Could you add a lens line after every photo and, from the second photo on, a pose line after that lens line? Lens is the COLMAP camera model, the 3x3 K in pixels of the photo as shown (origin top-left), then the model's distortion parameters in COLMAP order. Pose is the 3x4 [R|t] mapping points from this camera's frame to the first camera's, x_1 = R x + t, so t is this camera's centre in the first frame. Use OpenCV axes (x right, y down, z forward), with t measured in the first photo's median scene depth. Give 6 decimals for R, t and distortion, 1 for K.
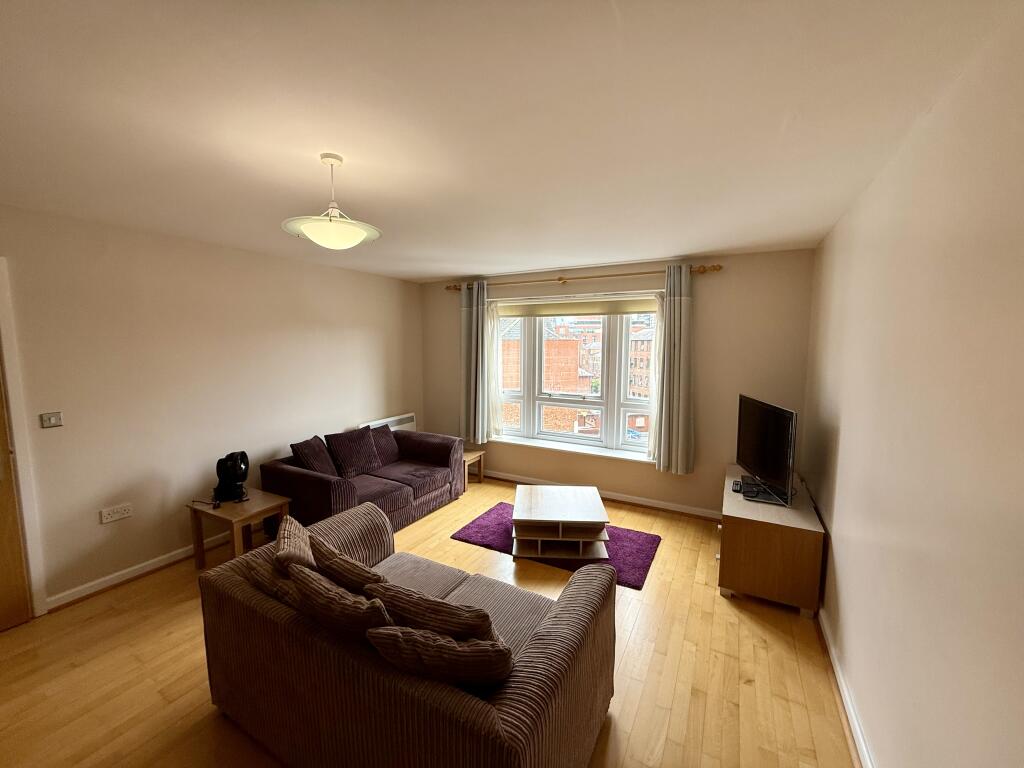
lens RADIAL K [[409.6, 0, 512.5], [0, 409.6, 395.7], [0, 0, 1]] dist [0.000845, 0.000070]
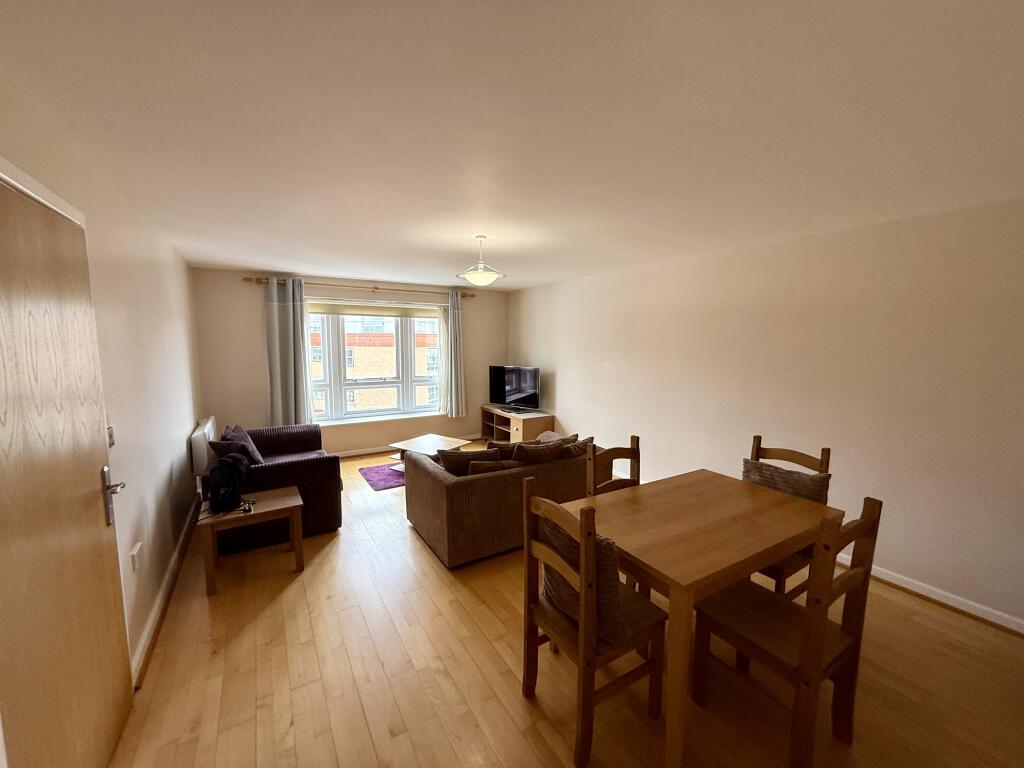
lens RADIAL K [[408.8, 0, 512.0], [0, 408.8, 384.0], [0, 0, 1]] dist [0.001060, 0.000251]
pose [[0.500481, -0.086546, 0.861411, -0.728491], [0.112005, 0.993102, 0.034702, 0.019688], [-0.858471, 0.079115, 0.506722, -0.008283]]
